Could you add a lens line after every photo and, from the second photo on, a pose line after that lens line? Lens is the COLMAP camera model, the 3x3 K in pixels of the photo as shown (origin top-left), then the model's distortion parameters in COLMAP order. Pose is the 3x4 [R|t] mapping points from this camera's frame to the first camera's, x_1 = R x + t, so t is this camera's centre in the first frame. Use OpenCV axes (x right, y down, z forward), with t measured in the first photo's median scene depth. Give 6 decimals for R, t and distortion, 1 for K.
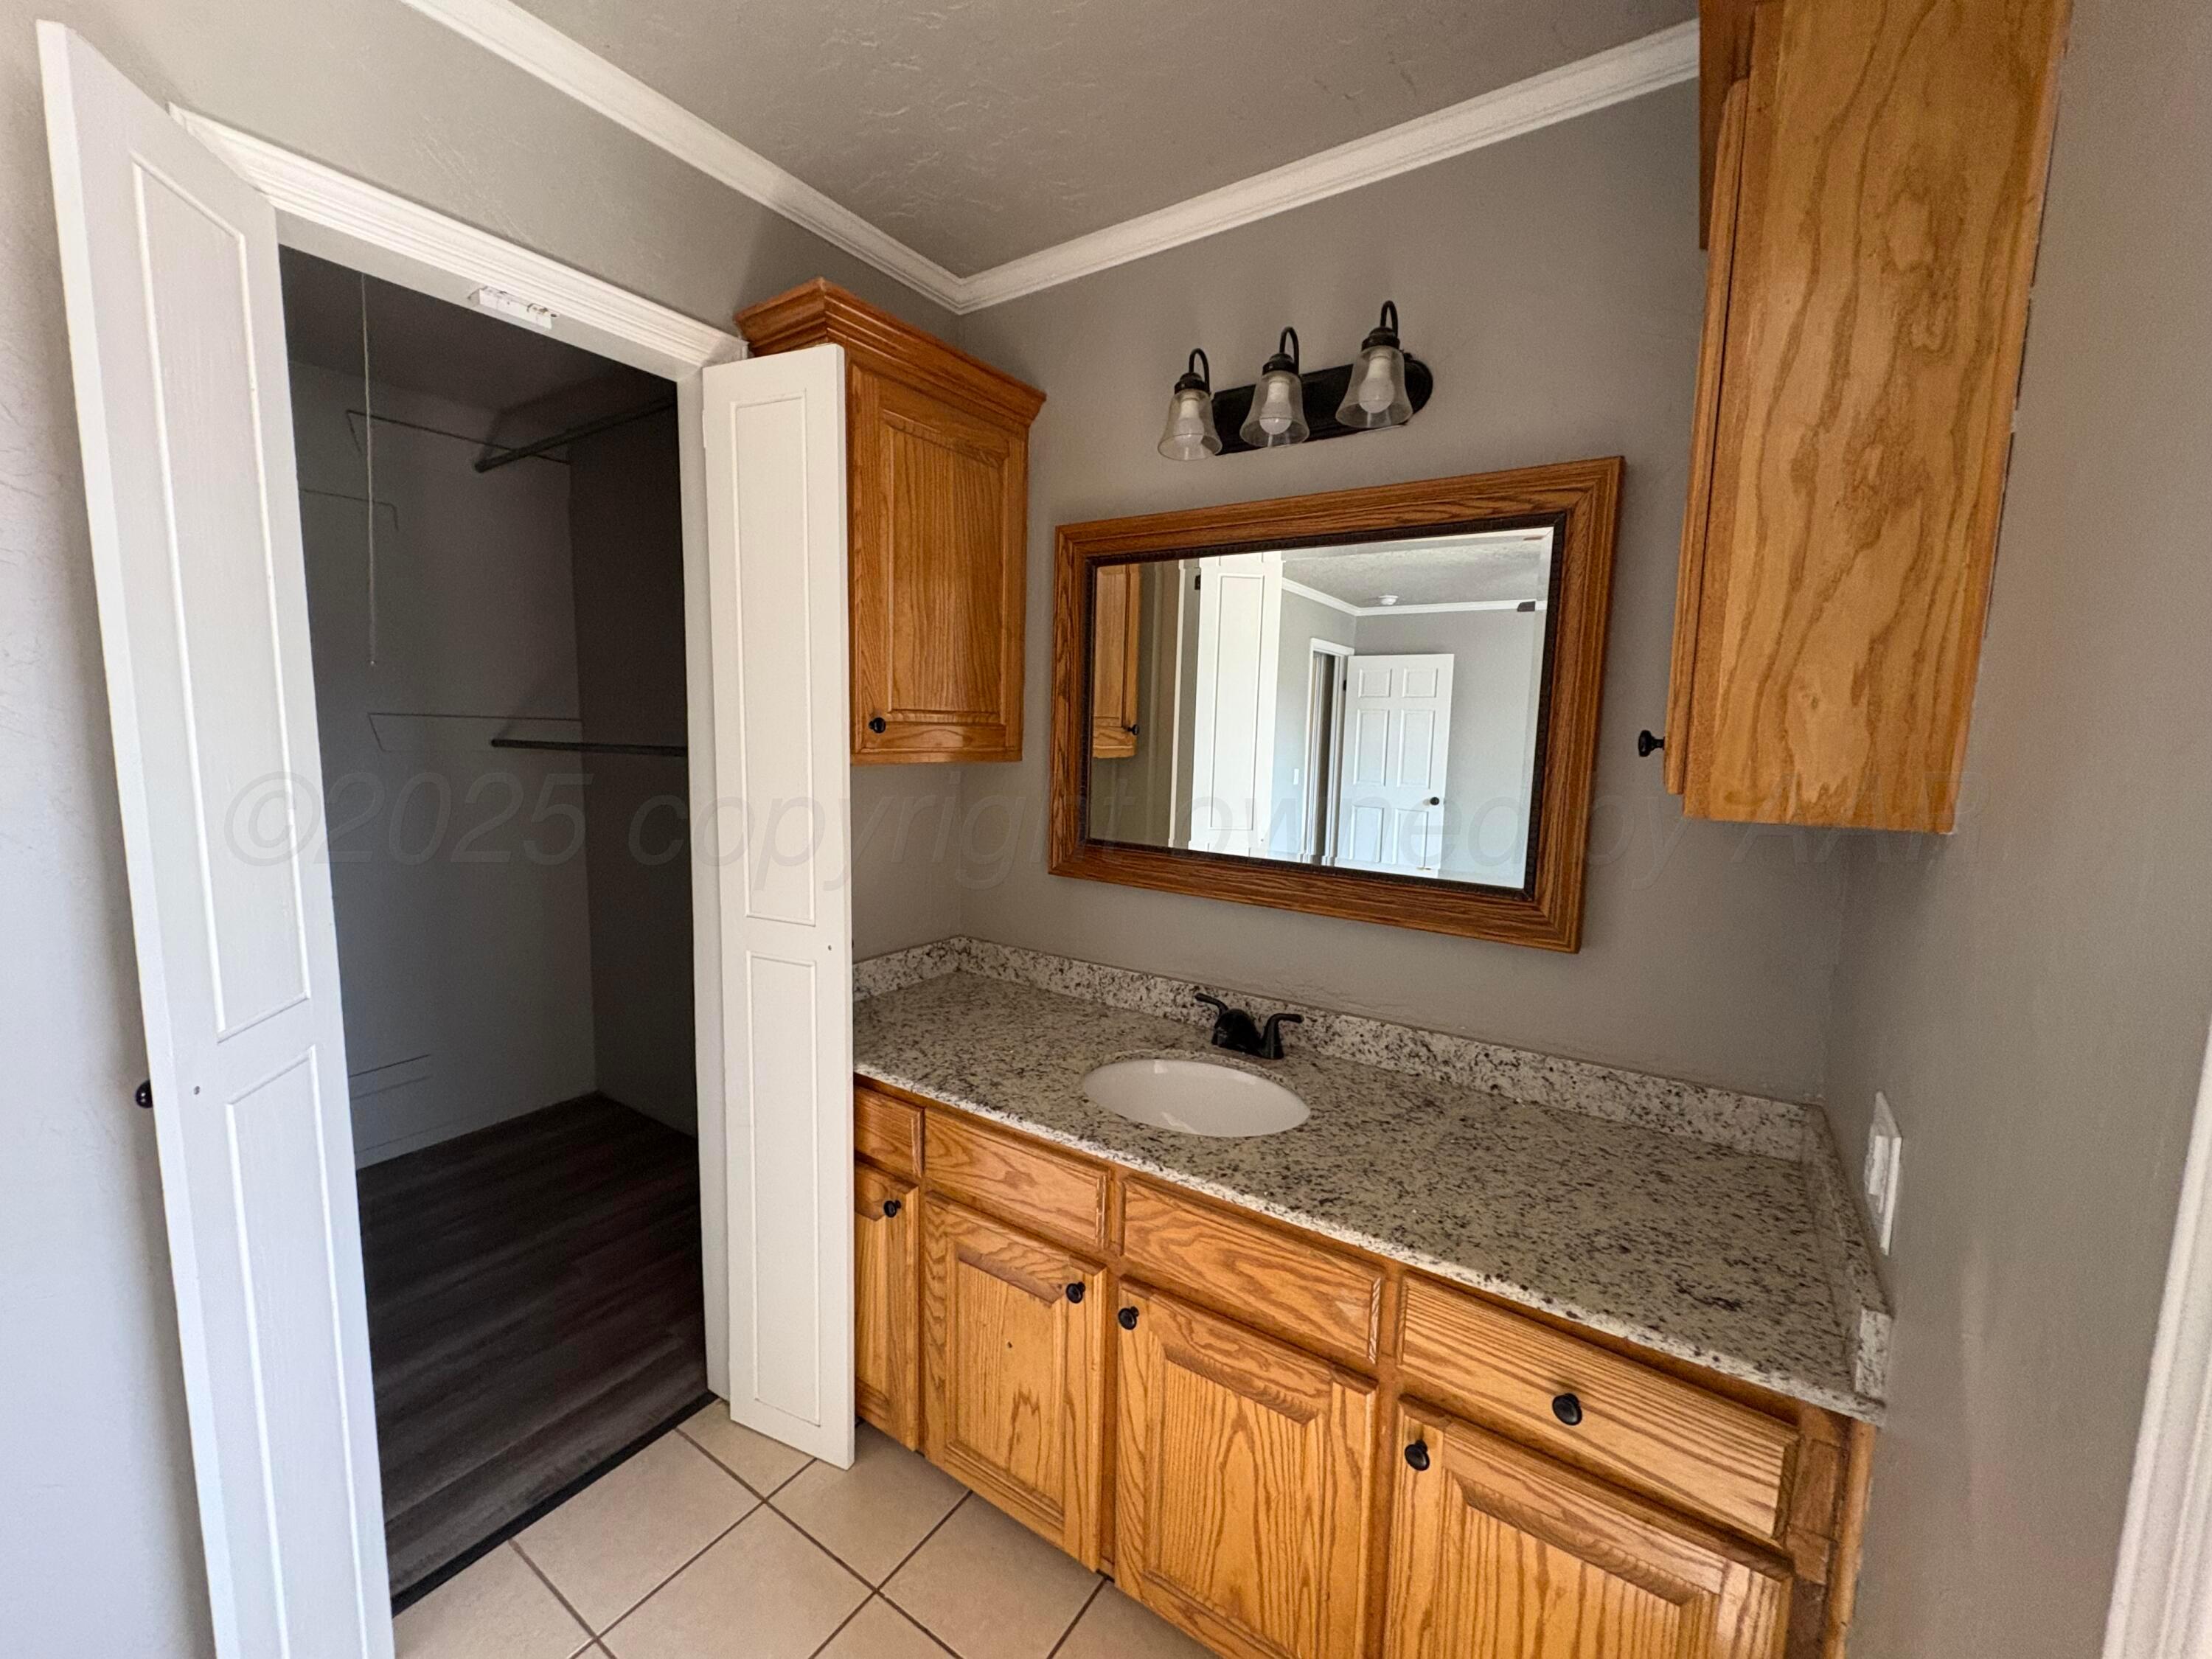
lens RADIAL K [[876.4, 0, 1101.1], [0, 876.4, 828.6], [0, 0, 1]] dist [0.001566, -0.000017]
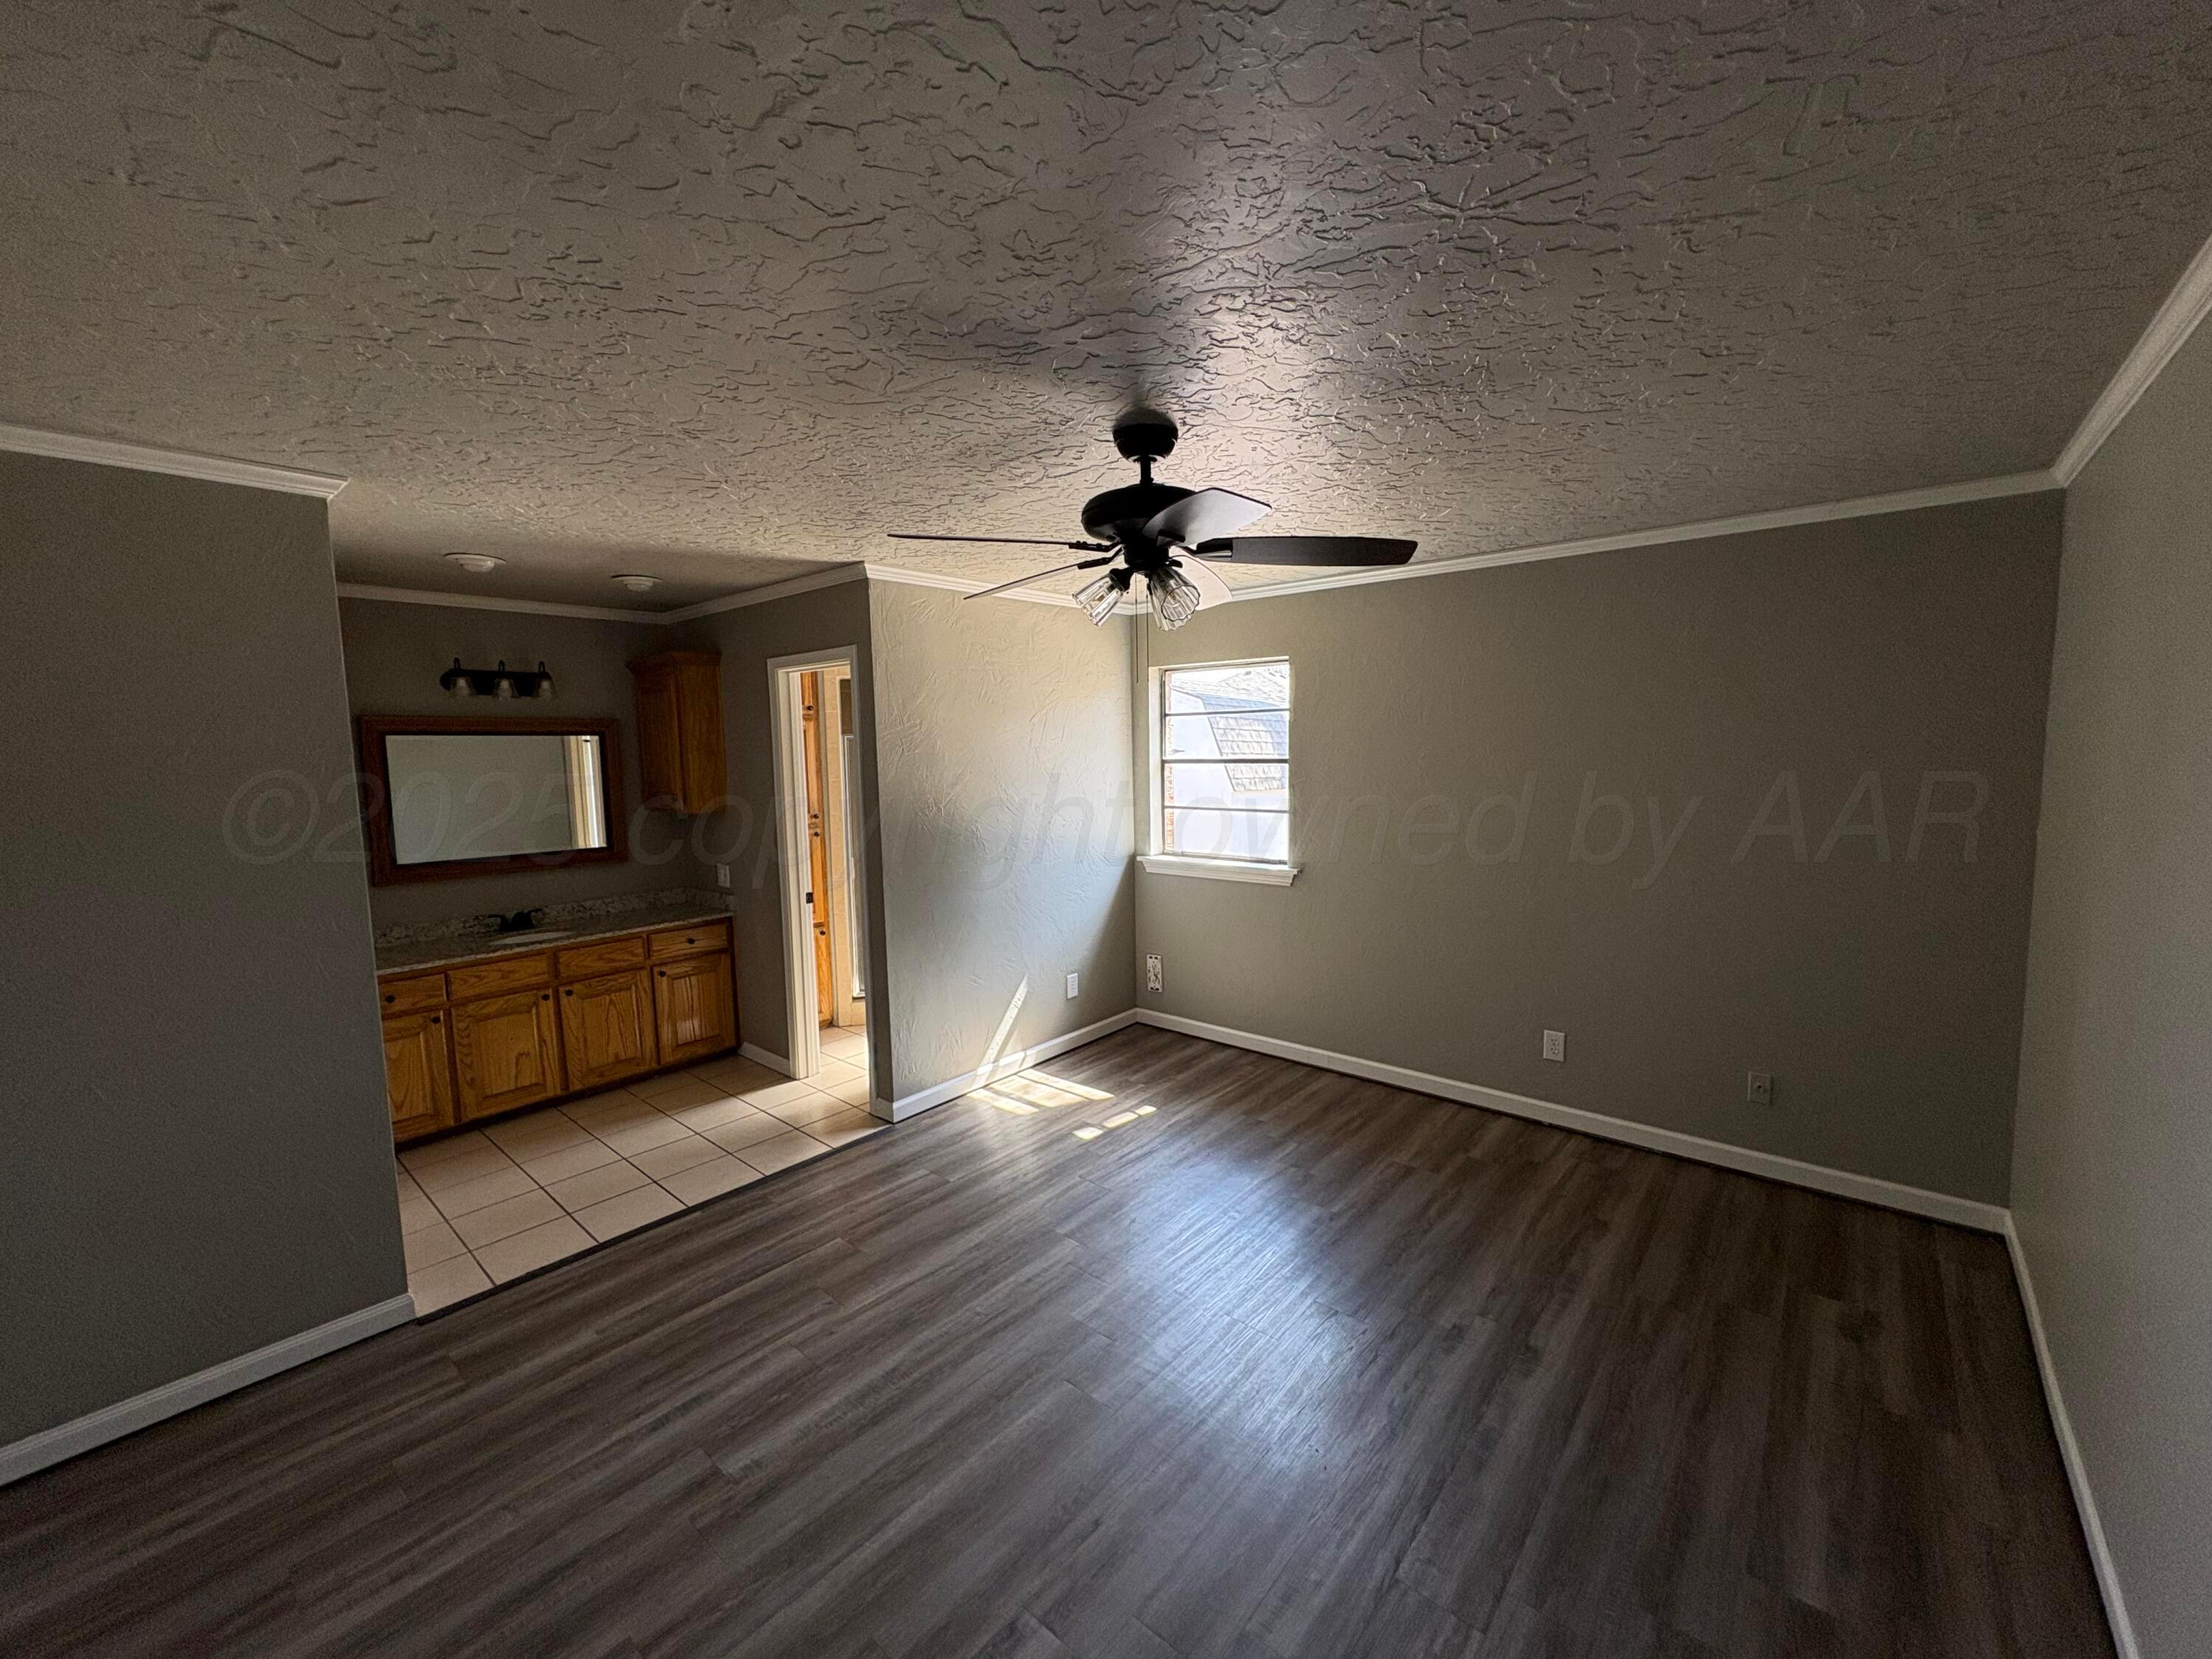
lens RADIAL K [[876.4, 0, 1101.1], [0, 876.4, 828.6], [0, 0, 1]] dist [0.001566, -0.000017]
pose [[0.111473, -0.106608, 0.988033, -2.549247], [0.143390, 0.985551, 0.090162, -0.028430], [-0.983368, 0.131623, 0.125149, -1.224520]]
